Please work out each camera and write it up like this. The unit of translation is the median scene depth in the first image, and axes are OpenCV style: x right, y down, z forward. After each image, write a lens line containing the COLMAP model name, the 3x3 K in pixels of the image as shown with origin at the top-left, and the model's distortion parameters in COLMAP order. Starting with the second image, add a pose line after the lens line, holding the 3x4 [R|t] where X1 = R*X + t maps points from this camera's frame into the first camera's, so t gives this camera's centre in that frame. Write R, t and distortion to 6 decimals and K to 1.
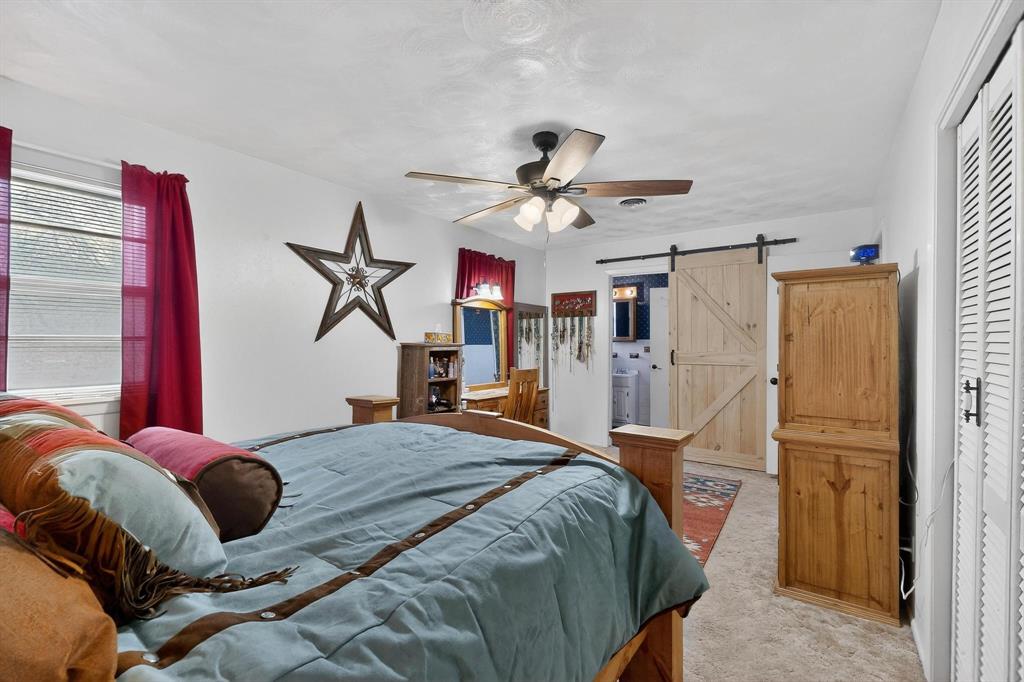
lens RADIAL K [[431.4, 0, 516.2], [0, 431.4, 343.3], [0, 0, 1]] dist [0.000174, 0.000018]
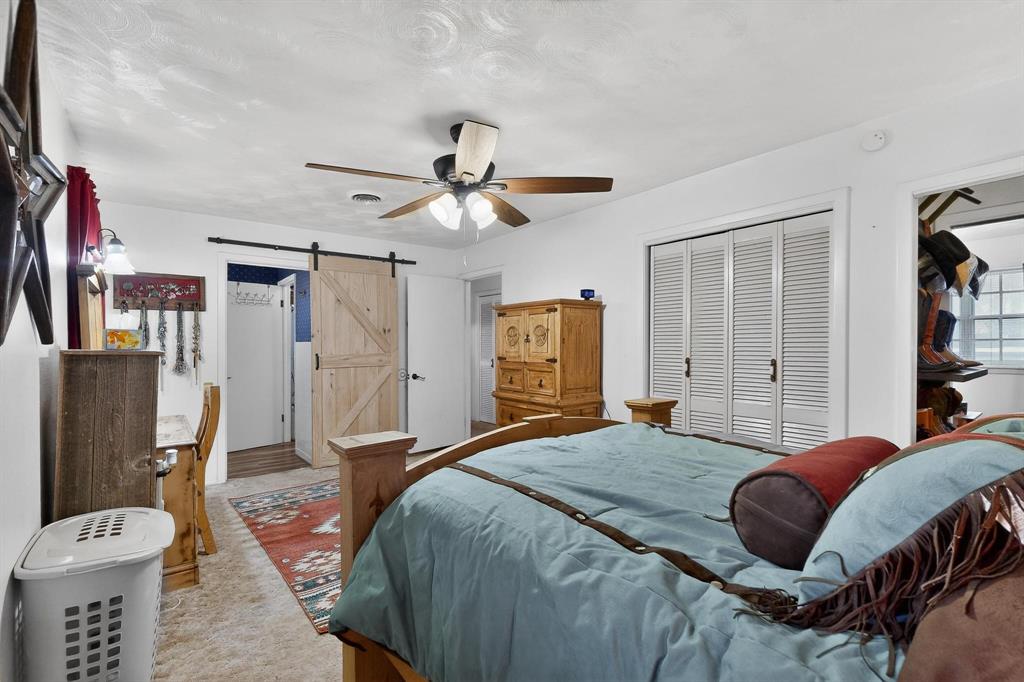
lens RADIAL K [[449.7, 0, 513.5], [0, 449.7, 340.7], [0, 0, 1]] dist [-0.001207, -0.000059]
pose [[0.286669, 0.002304, 0.958027, -0.467613], [0.012960, 0.999896, -0.006282, -0.001447], [-0.957942, 0.014217, 0.286609, 0.318890]]
